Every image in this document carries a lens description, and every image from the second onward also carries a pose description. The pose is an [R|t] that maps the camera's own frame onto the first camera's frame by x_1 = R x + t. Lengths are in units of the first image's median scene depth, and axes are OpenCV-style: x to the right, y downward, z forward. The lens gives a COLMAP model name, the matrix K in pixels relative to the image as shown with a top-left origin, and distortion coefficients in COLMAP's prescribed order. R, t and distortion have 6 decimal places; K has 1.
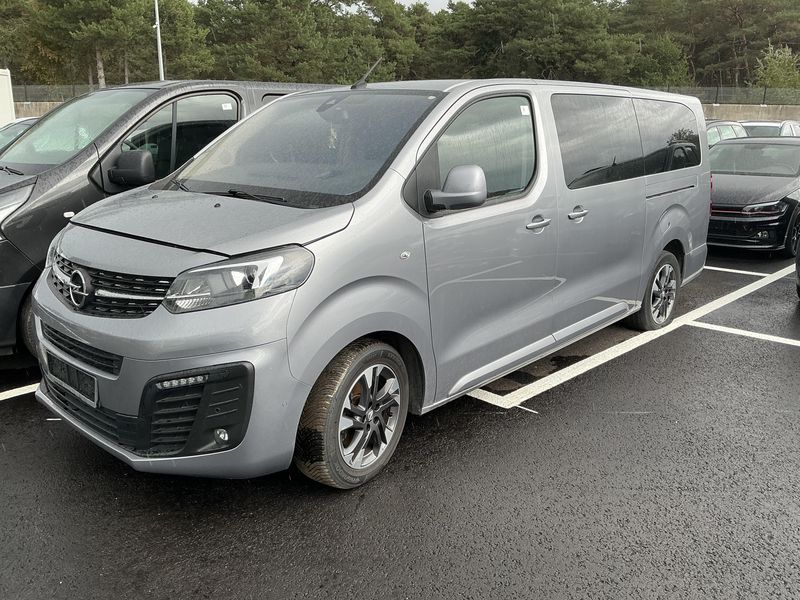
lens RADIAL K [[669.1, 0, 400.0], [0, 669.1, 300.0], [0, 0, 1]] dist [0.085831, -0.174652]
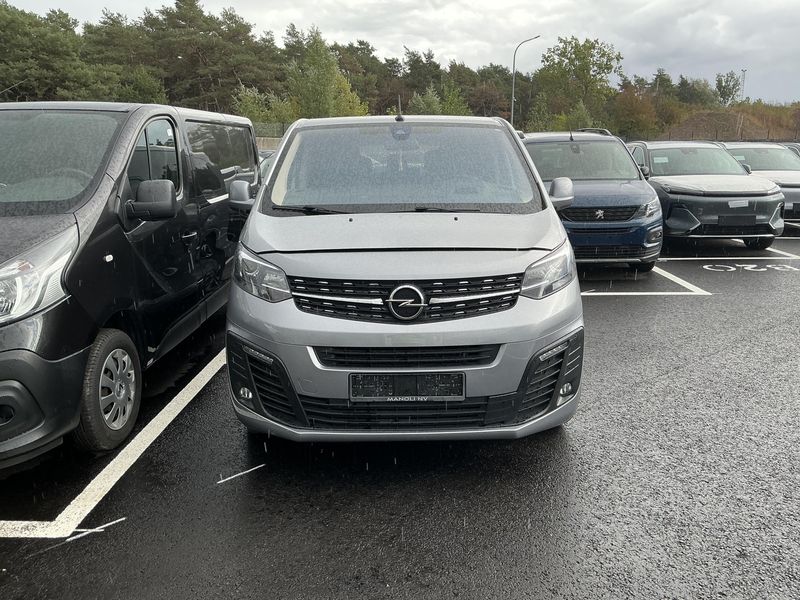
lens RADIAL K [[669.1, 0, 400.0], [0, 669.1, 300.0], [0, 0, 1]] dist [0.085831, -0.174652]
pose [[0.725960, -0.149201, 0.671358, -0.883056], [0.177473, 0.983763, 0.026722, -0.037484], [-0.664444, 0.099749, 0.740652, 0.161665]]
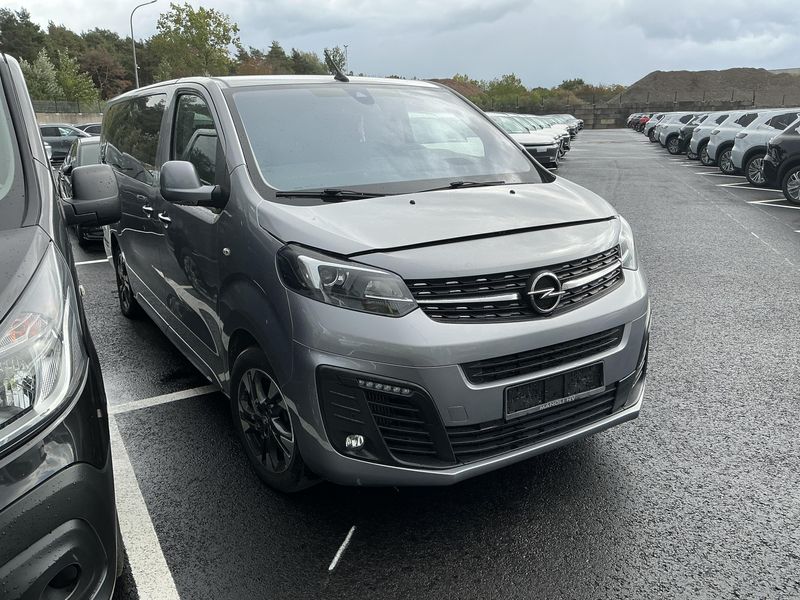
lens RADIAL K [[674.1, 0, 400.0], [0, 674.1, 300.0], [0, 0, 1]] dist [0.027721, -0.065127]
pose [[0.269010, -0.252849, 0.929355, -1.020628], [0.262406, 0.947663, 0.181874, -0.166415], [-0.926702, 0.194942, 0.321280, 0.657523]]
